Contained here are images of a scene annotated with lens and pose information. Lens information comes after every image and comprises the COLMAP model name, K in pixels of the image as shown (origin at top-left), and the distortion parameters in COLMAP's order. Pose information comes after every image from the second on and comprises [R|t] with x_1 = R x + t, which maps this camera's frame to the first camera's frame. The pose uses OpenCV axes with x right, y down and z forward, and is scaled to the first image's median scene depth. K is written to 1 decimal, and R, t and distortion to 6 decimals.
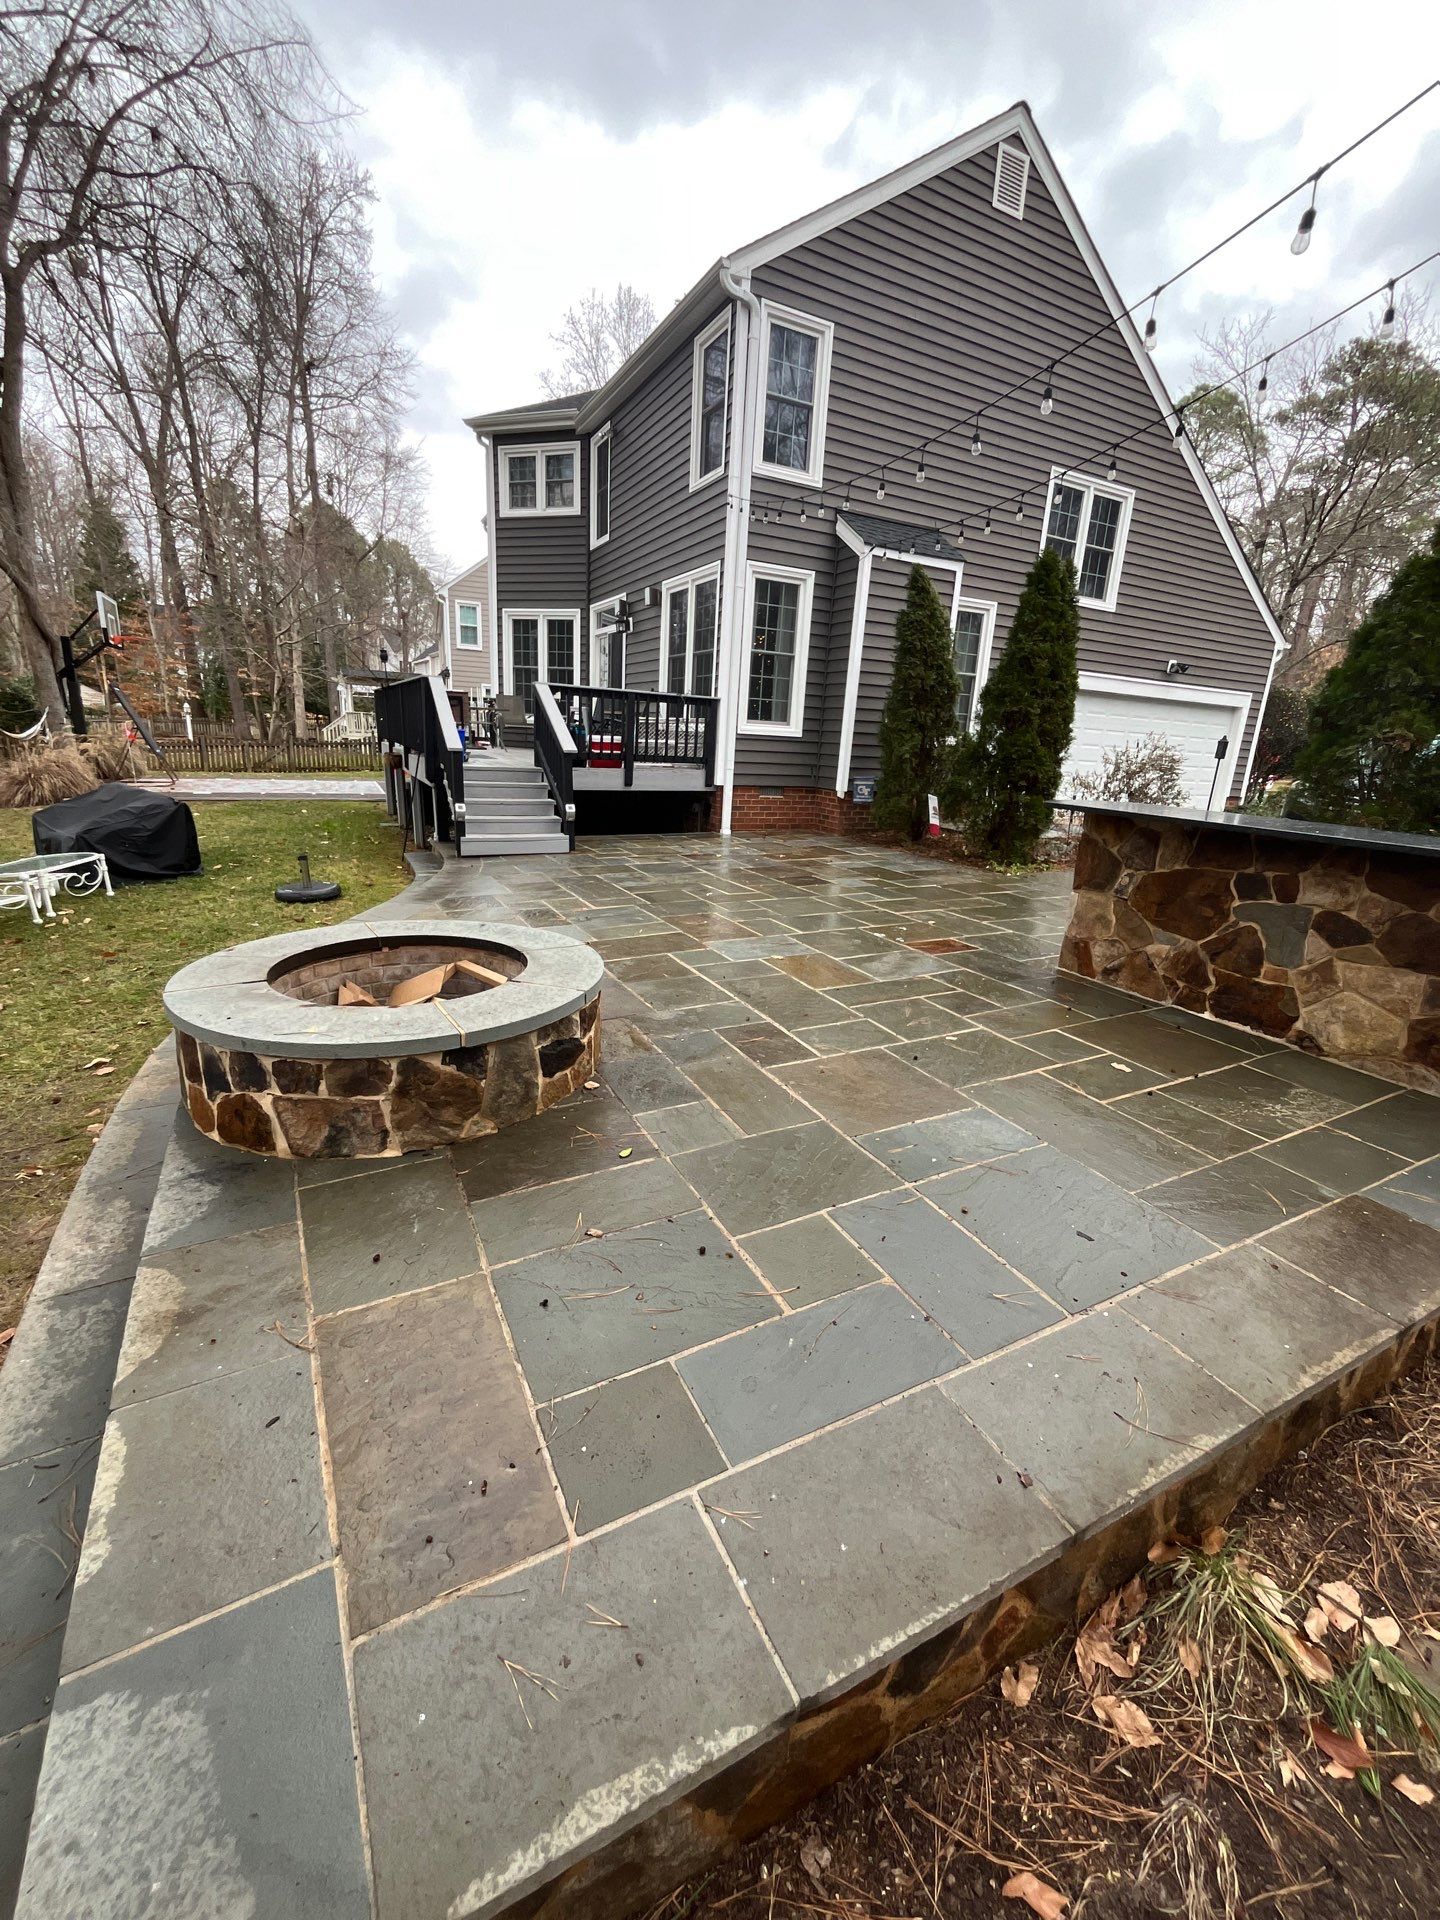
lens RADIAL K [[768.2, 0, 719.7], [0, 768.2, 955.9], [0, 0, 1]] dist [-0.013978, 0.000946]
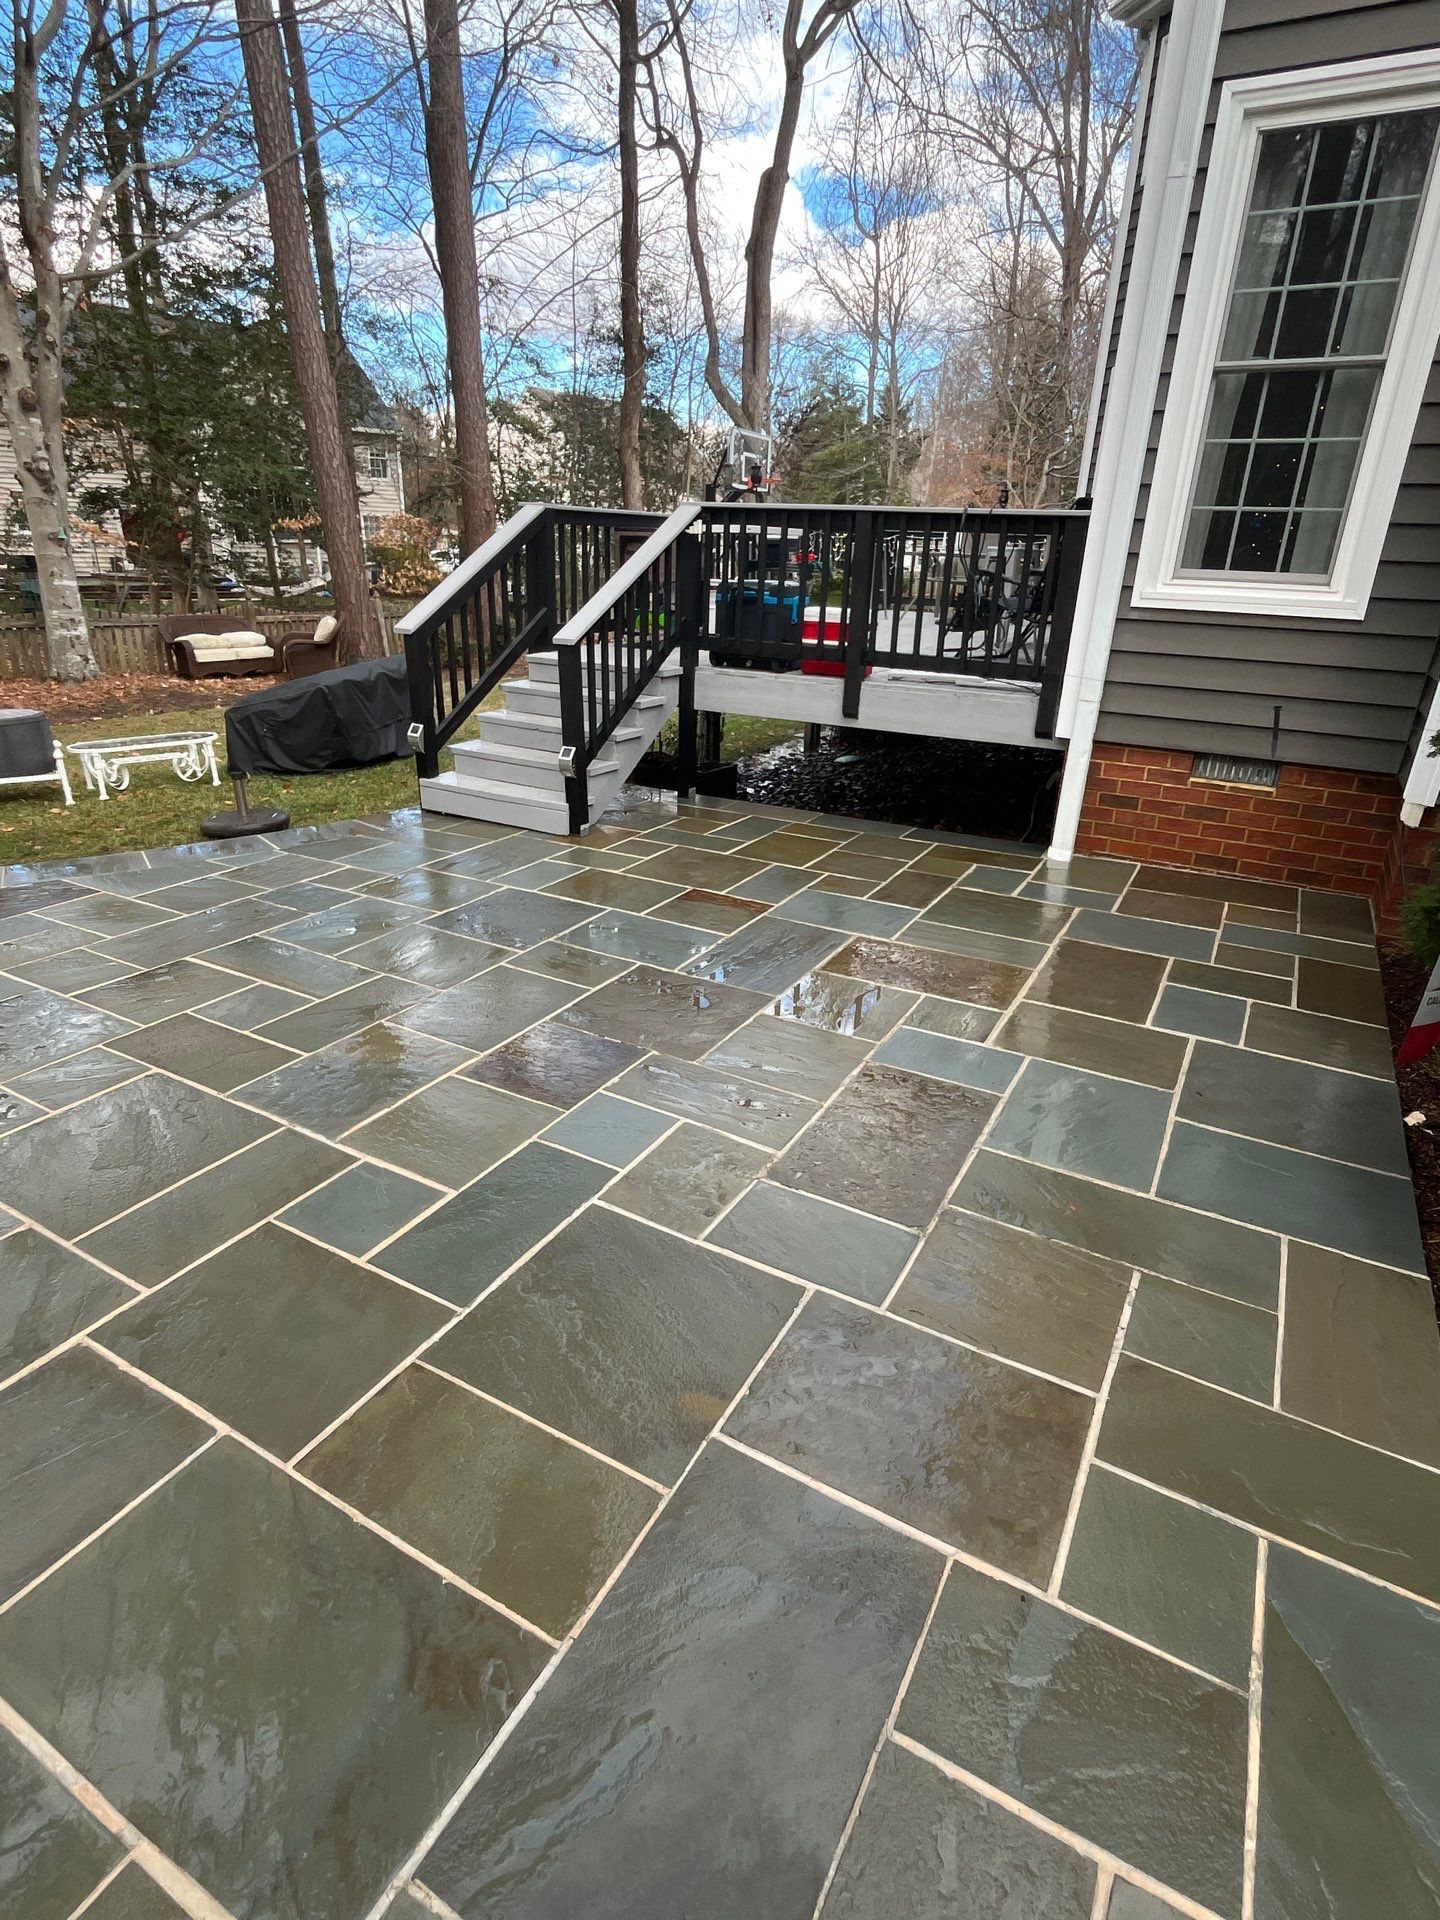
lens RADIAL K [[997.6, 0, 721.4], [0, 997.6, 962.9], [0, 0, 1]] dist [-0.008025, -0.001246]
pose [[0.560054, 0.284228, -0.778174, 0.338822], [-0.239014, 0.954799, 0.176721, -0.160704], [0.793229, 0.087021, 0.602674, 0.560997]]
